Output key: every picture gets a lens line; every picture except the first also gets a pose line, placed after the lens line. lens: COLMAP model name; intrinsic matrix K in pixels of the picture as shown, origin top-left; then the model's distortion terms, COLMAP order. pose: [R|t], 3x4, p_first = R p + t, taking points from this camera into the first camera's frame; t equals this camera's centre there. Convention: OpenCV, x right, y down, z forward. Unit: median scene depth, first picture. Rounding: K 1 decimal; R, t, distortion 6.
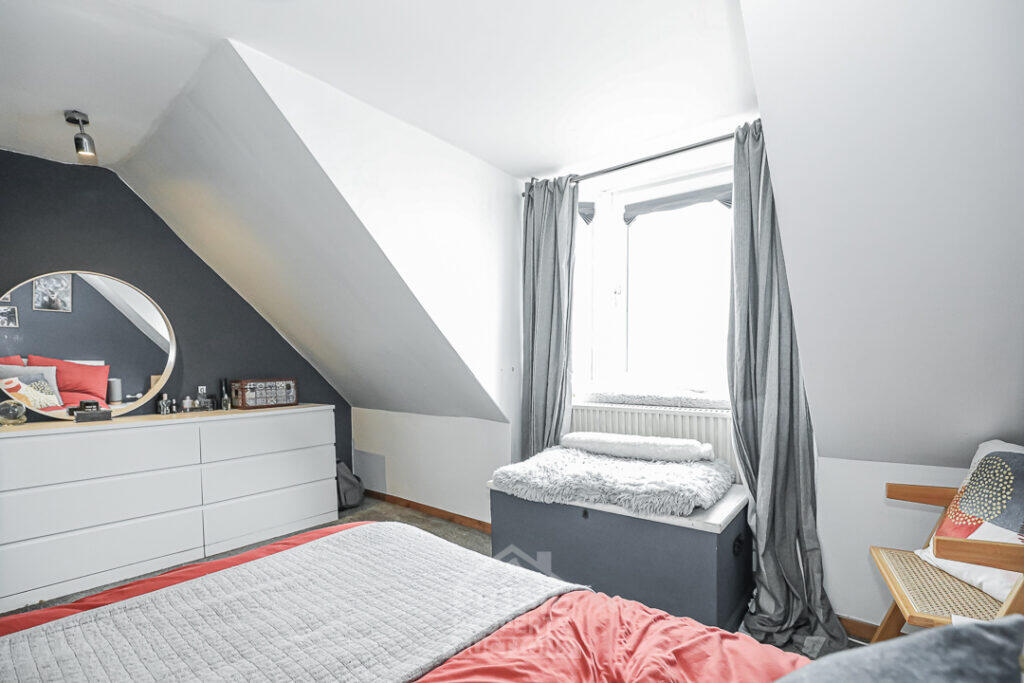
lens RADIAL K [[510.8, 0, 514.4], [0, 510.8, 344.9], [0, 0, 1]] dist [0.000626, 0.000386]
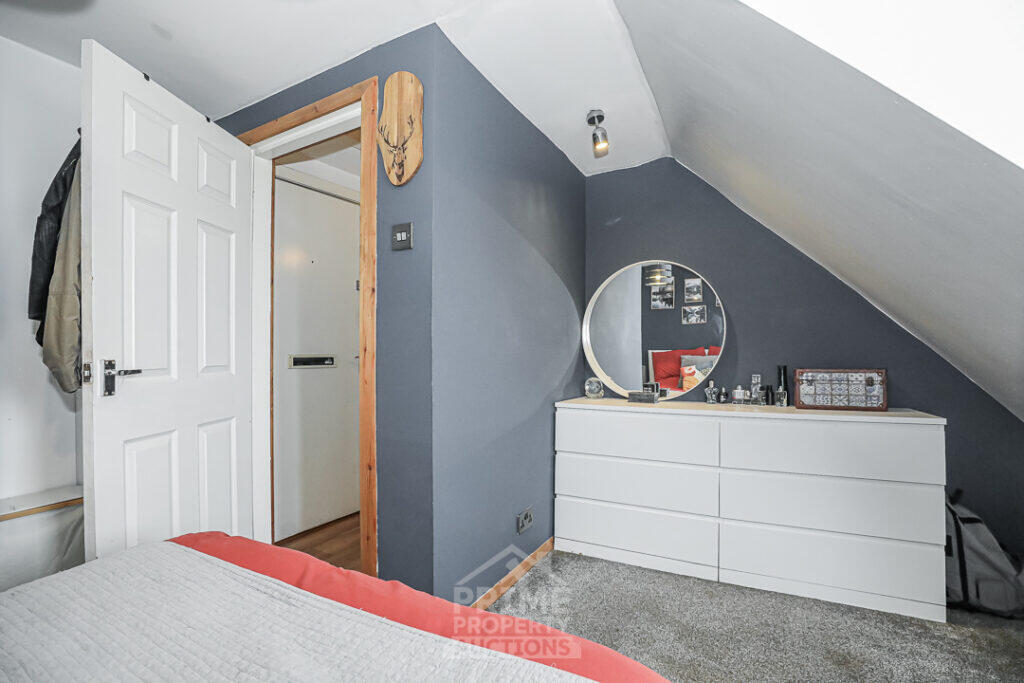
lens RADIAL K [[510.8, 0, 514.4], [0, 510.8, 344.9], [0, 0, 1]] dist [0.000626, 0.000386]
pose [[0.212116, -0.023204, -0.976969, 0.115555], [0.023294, 0.999554, -0.018682, 0.039661], [0.976967, -0.018795, 0.212562, 0.451674]]
